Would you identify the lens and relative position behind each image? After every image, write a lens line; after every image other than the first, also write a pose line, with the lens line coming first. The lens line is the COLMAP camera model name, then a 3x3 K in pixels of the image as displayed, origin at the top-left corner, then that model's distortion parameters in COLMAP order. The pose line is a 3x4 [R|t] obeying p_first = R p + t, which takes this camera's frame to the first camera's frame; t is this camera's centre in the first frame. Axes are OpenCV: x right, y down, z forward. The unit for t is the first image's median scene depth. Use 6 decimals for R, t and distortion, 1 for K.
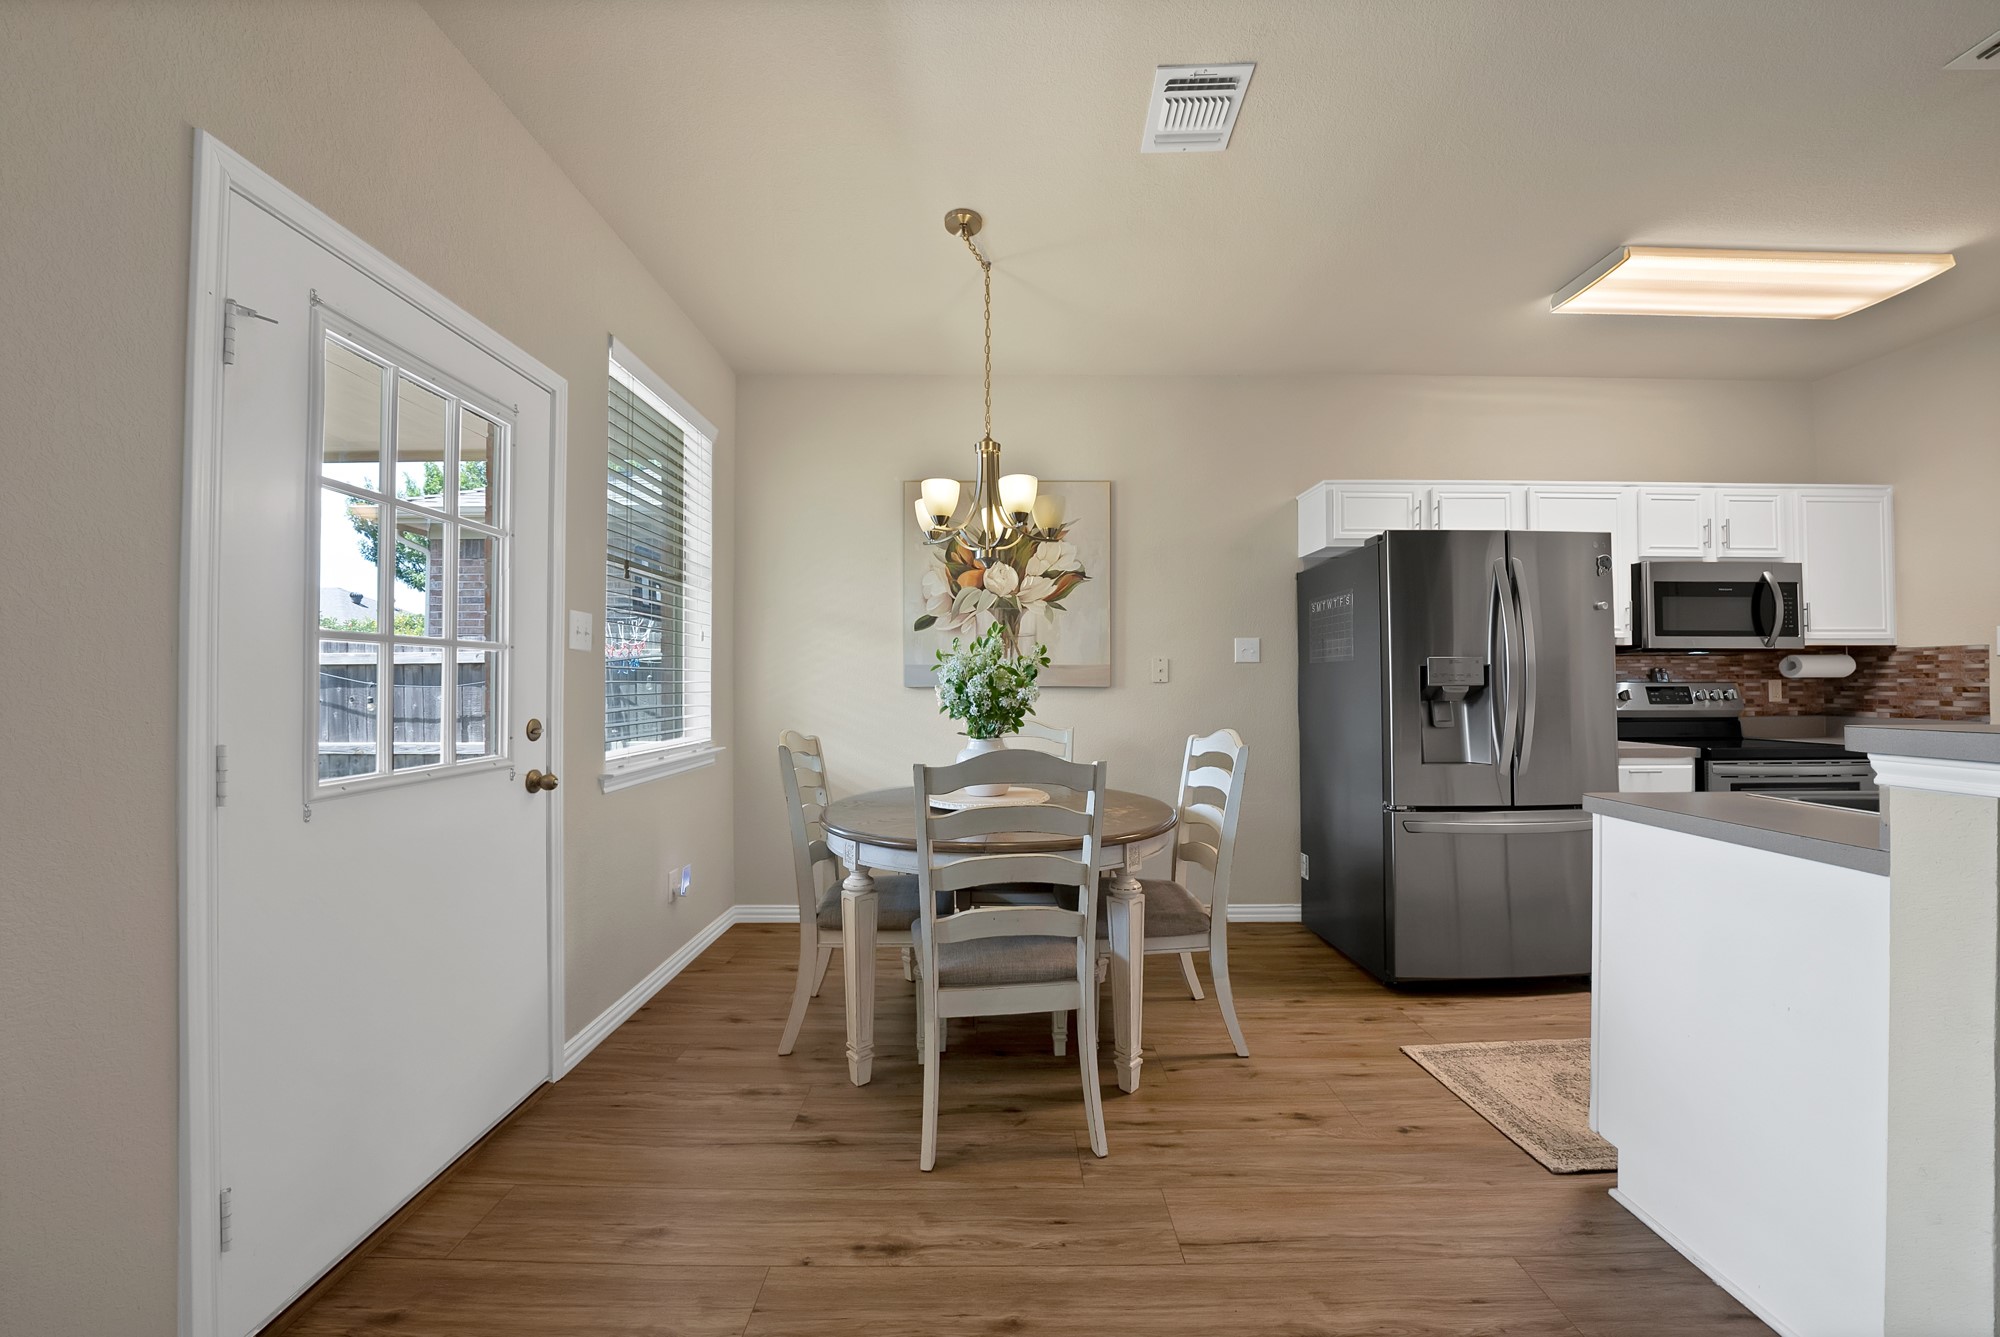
lens RADIAL K [[721.8, 0, 996.1], [0, 721.8, 673.8], [0, 0, 1]] dist [-0.029828, 0.003262]
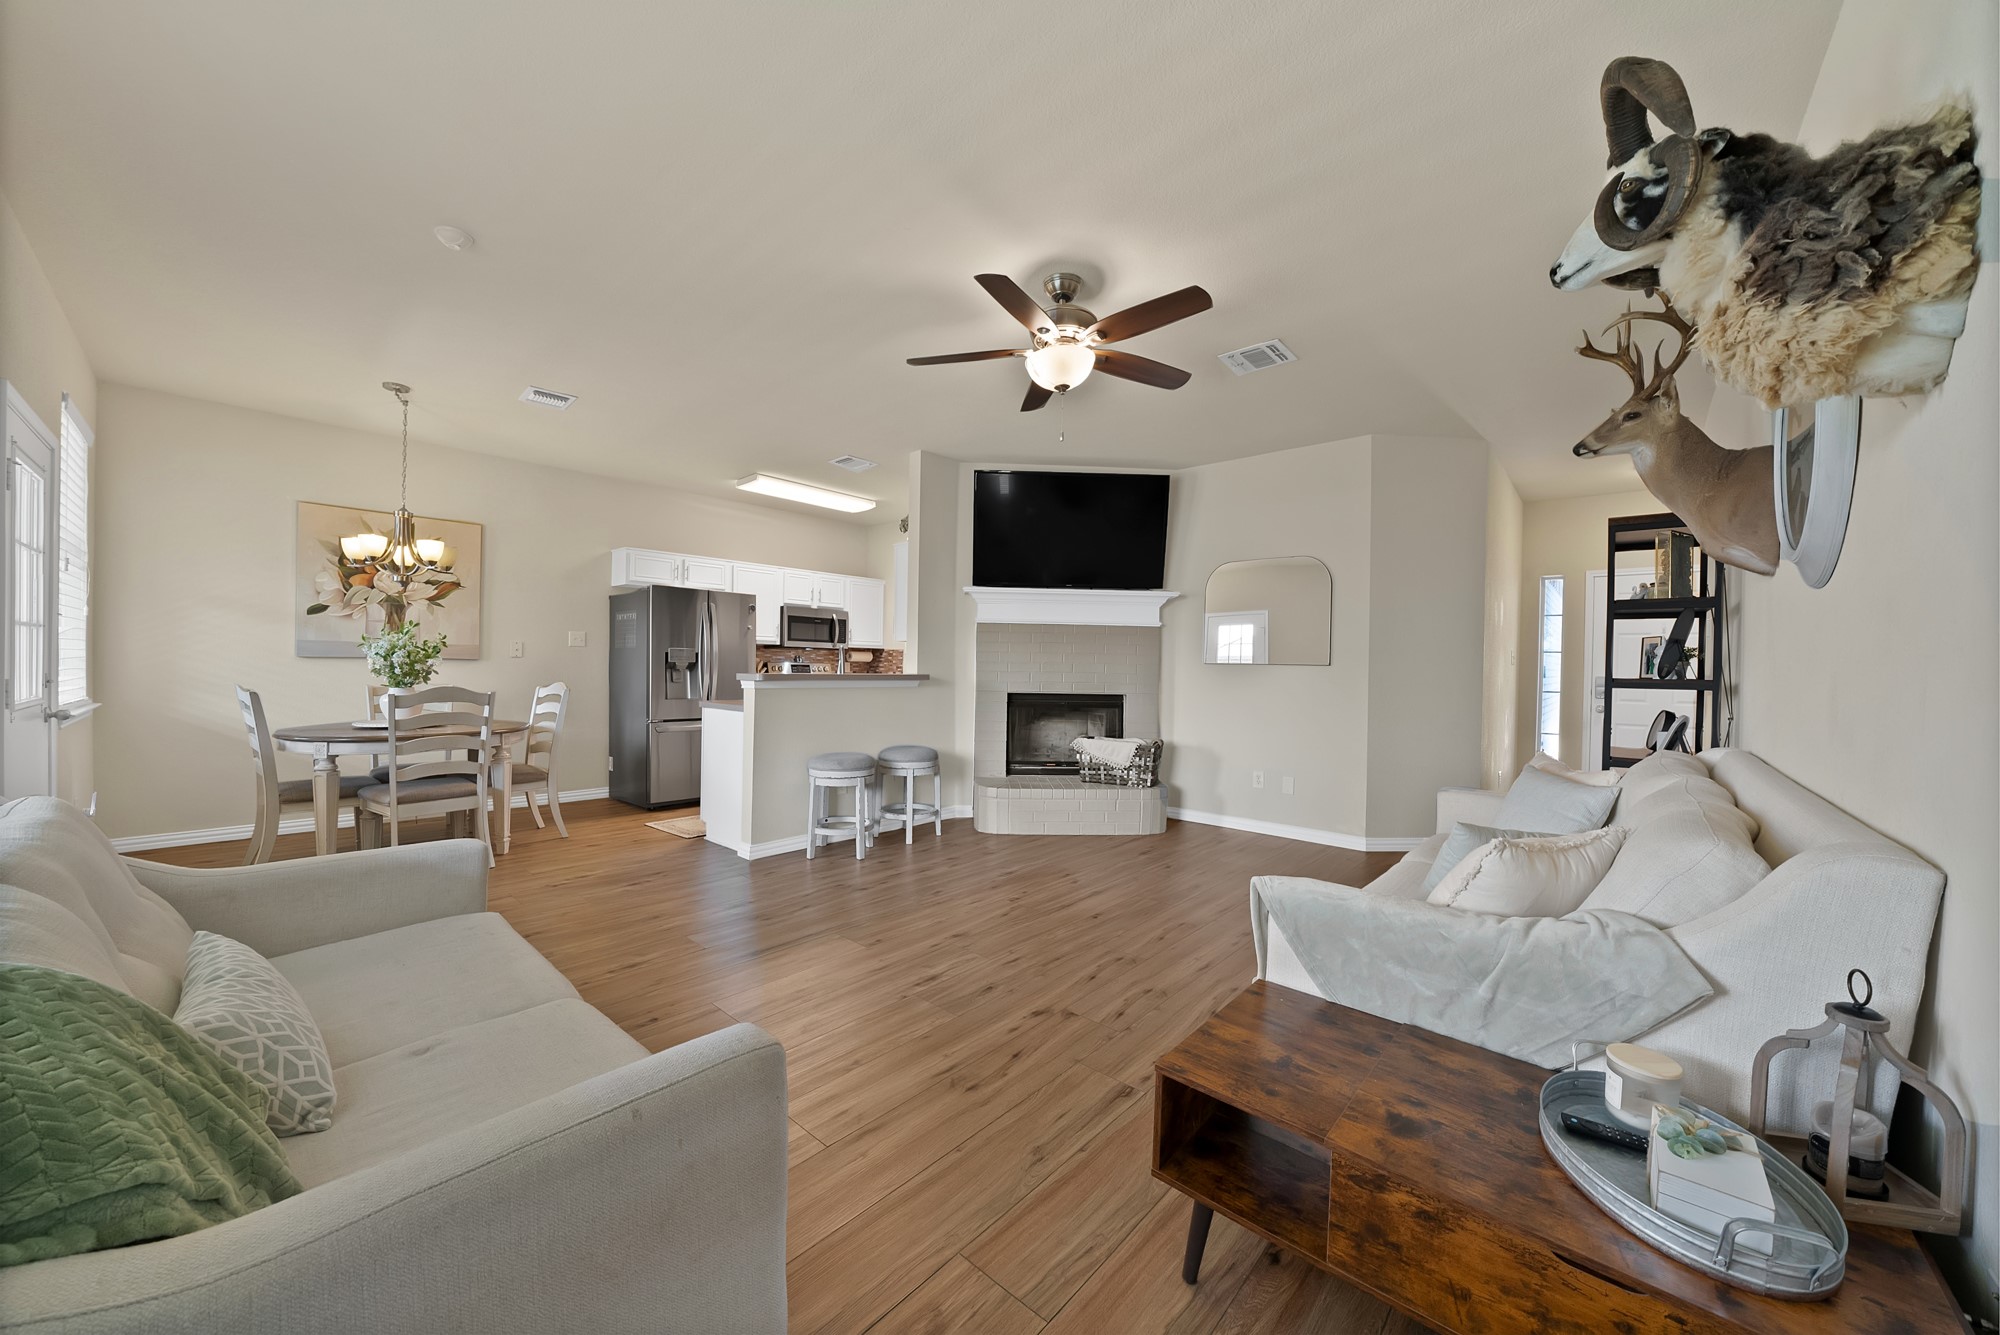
lens RADIAL K [[708.3, 0, 1004.5], [0, 708.3, 673.1], [0, 0, 1]] dist [-0.024267, 0.000051]
pose [[0.657396, 0.006114, 0.753521, -0.247640], [-0.029936, 0.999390, 0.018008, -0.014179], [-0.752951, -0.034395, 0.657177, -0.901719]]
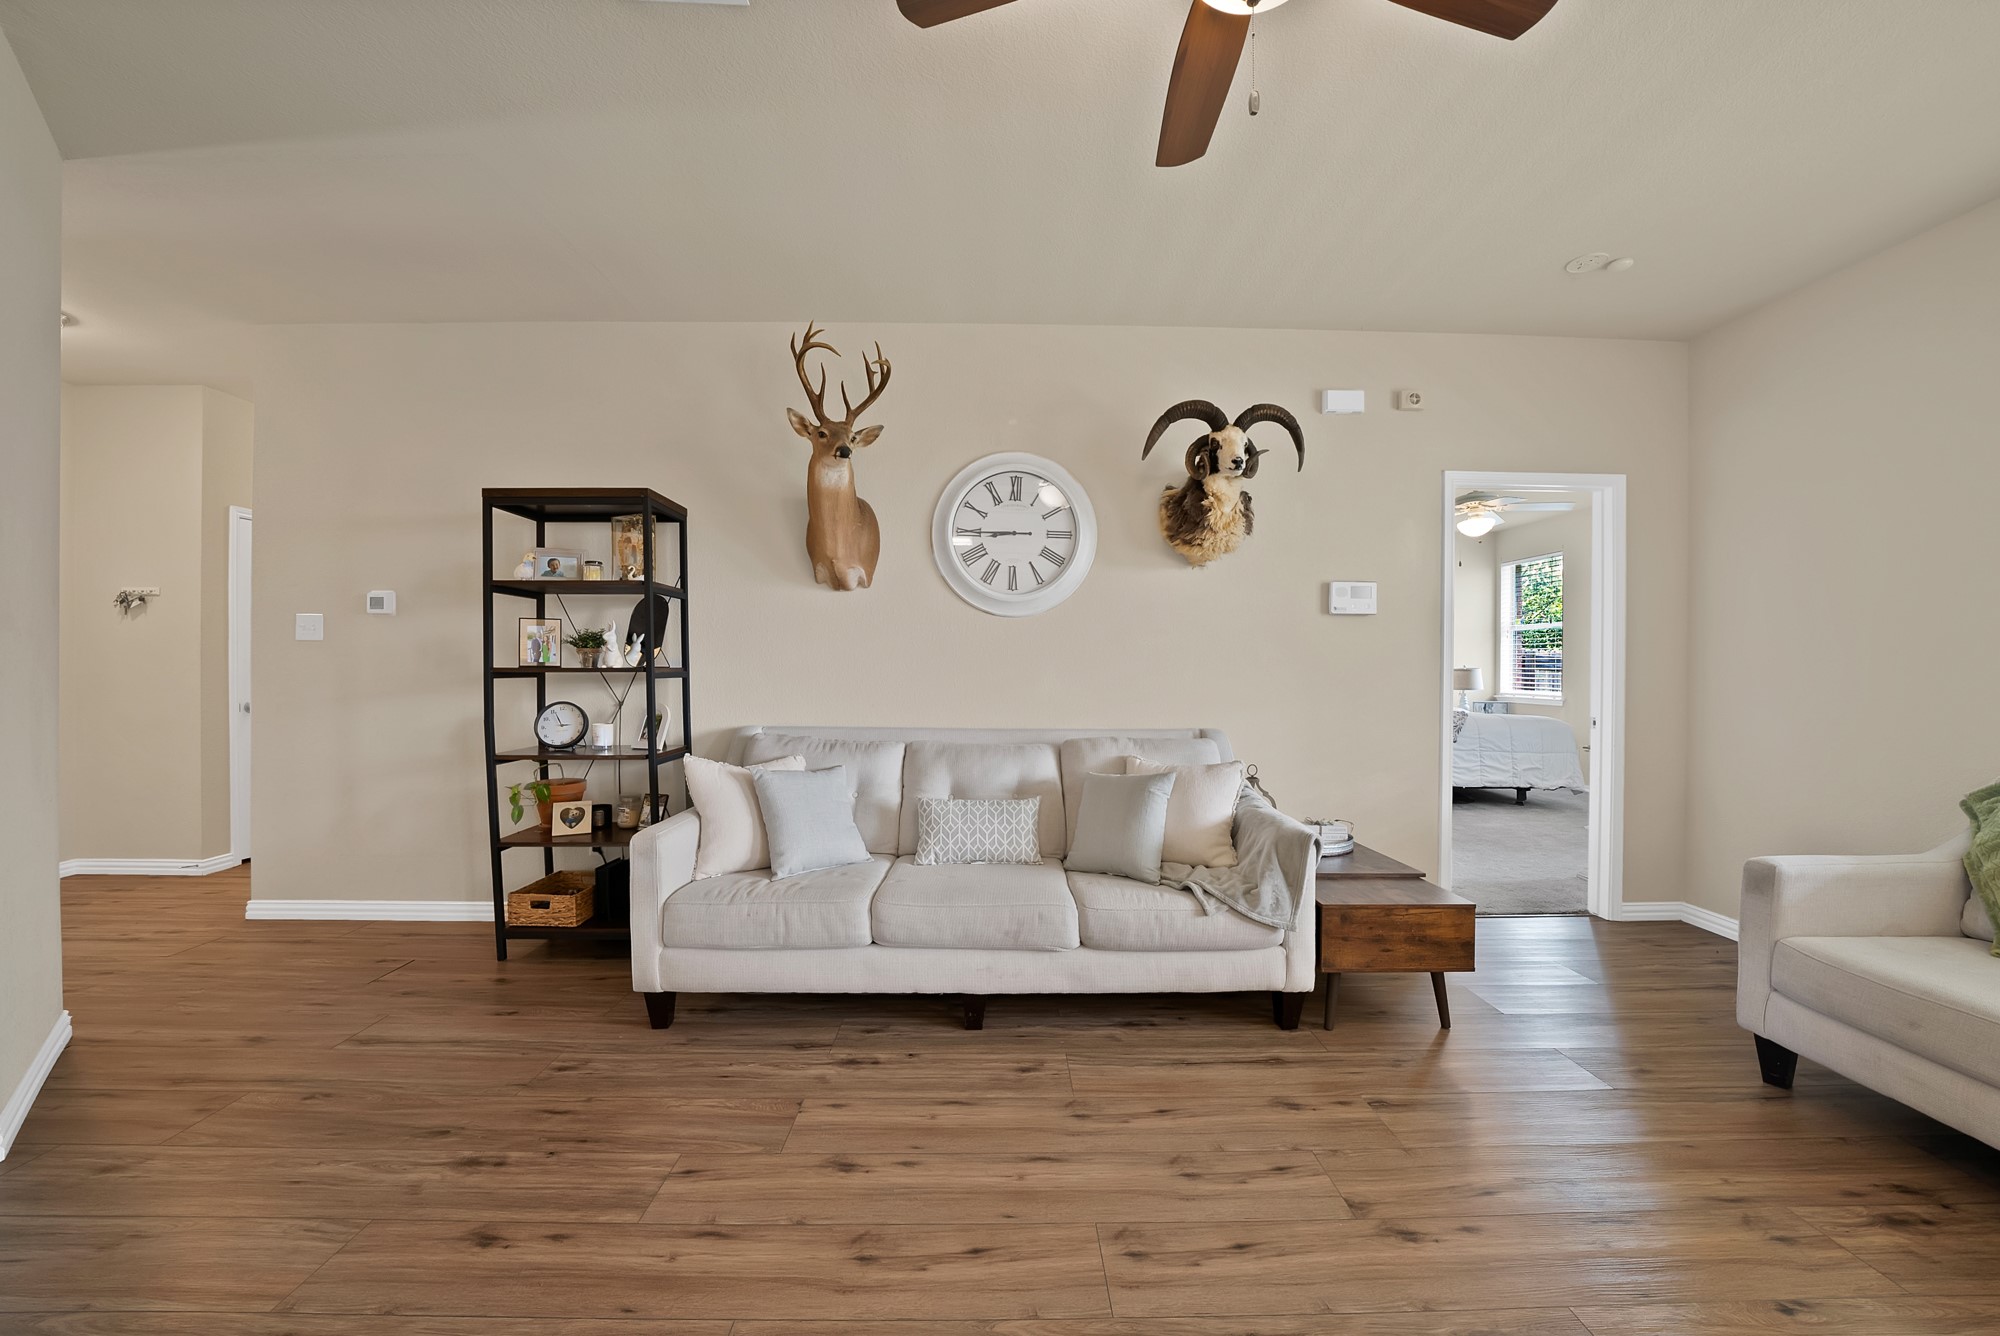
lens RADIAL K [[721.8, 0, 996.1], [0, 721.8, 673.3], [0, 0, 1]] dist [-0.029828, 0.003262]
pose [[-0.999961, -0.004793, -0.007387, 0.606892], [-0.004748, 0.999970, -0.006187, -0.003440], [0.007416, -0.006152, -0.999954, 0.000541]]
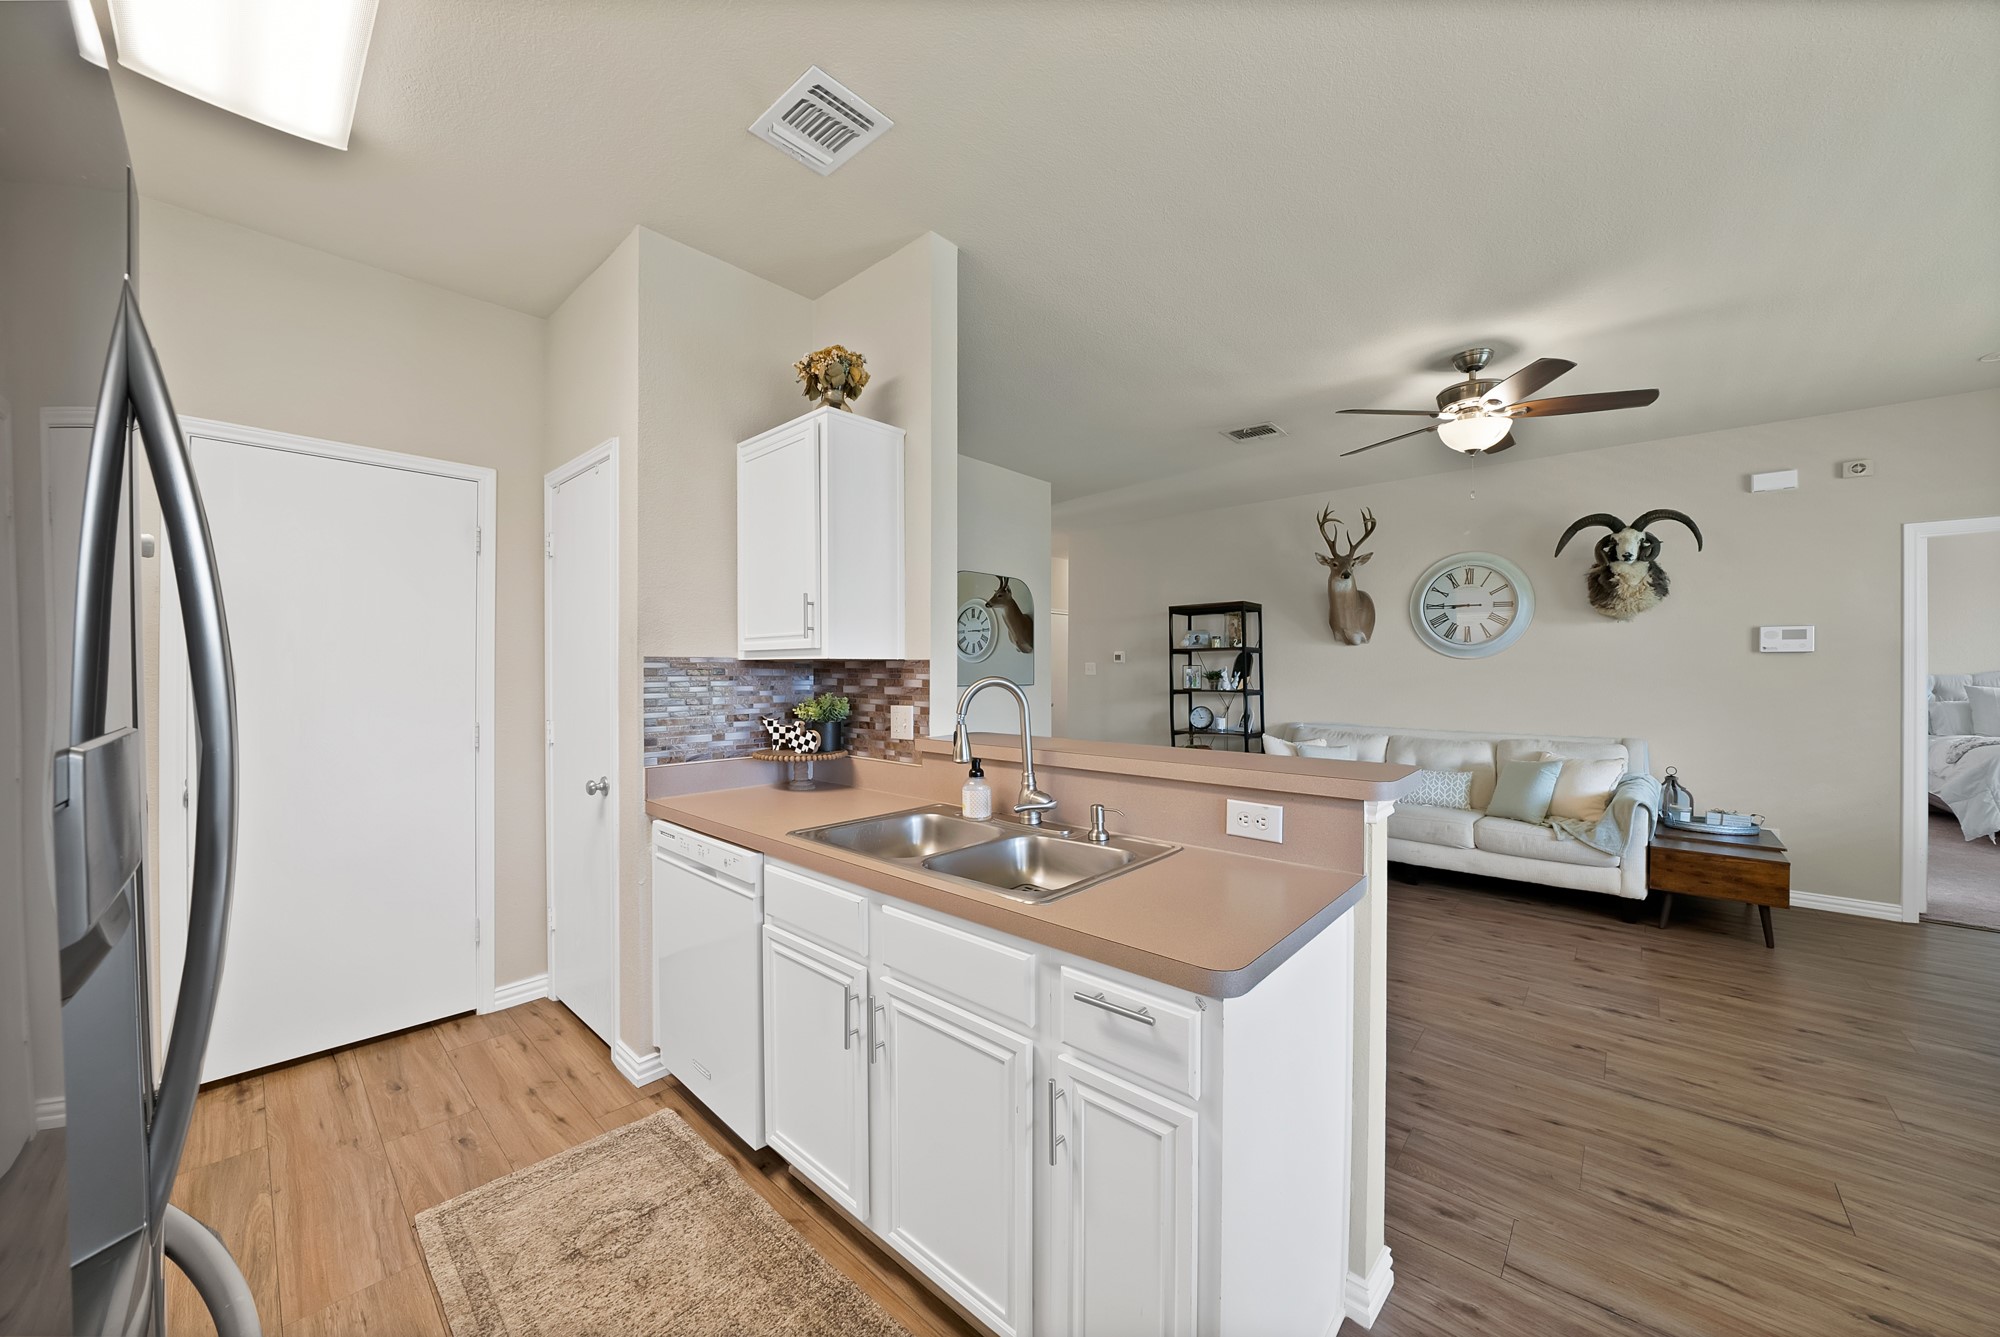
lens RADIAL K [[721.8, 0, 996.1], [0, 721.8, 673.8], [0, 0, 1]] dist [-0.029828, 0.003262]
pose [[-0.740813, -0.002769, 0.671706, 0.298914], [-0.010505, 0.999917, -0.007464, -0.034107], [-0.671630, -0.012585, -0.740780, 0.817075]]
